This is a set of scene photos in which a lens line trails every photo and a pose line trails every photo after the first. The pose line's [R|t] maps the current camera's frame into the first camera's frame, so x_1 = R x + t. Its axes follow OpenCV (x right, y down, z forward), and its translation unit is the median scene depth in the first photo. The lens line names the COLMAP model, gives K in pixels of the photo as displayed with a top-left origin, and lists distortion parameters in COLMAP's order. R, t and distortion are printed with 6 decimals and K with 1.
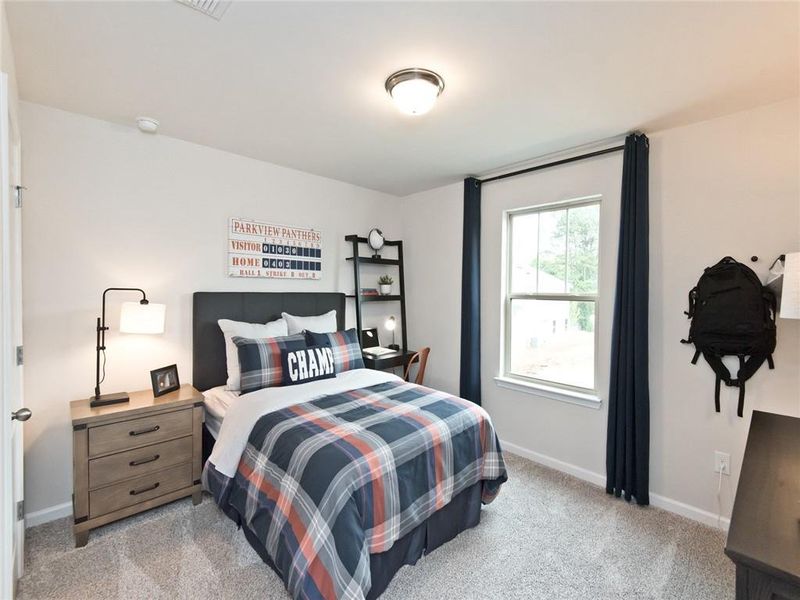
lens RADIAL K [[364.6, 0, 398.9], [0, 364.6, 291.3], [0, 0, 1]] dist [-0.002008, -0.000989]
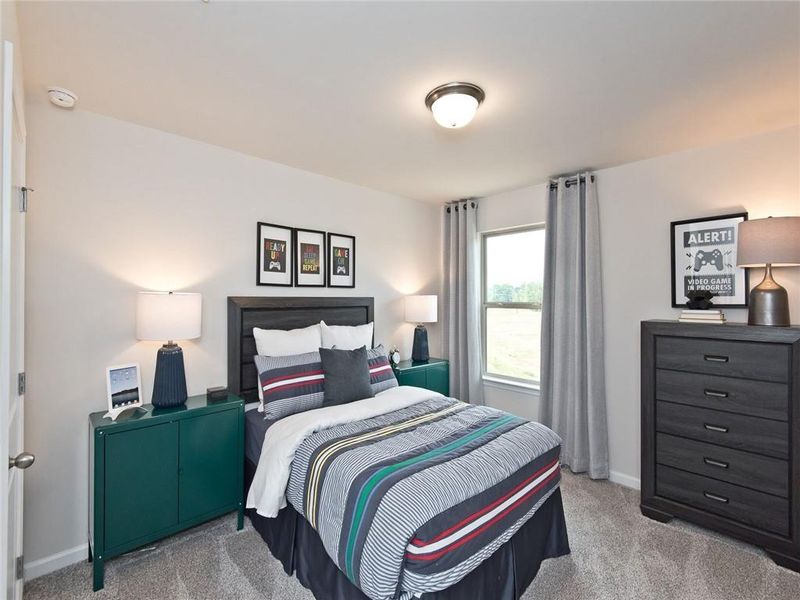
lens RADIAL K [[300.5, 0, 400.6], [0, 300.5, 296.2], [0, 0, 1]] dist [-0.000736, -0.000106]
pose [[0.995584, 0.008981, 0.093440, -0.181723], [-0.008044, 0.999914, -0.010400, -0.004205], [-0.093526, 0.009603, 0.995571, 0.172221]]
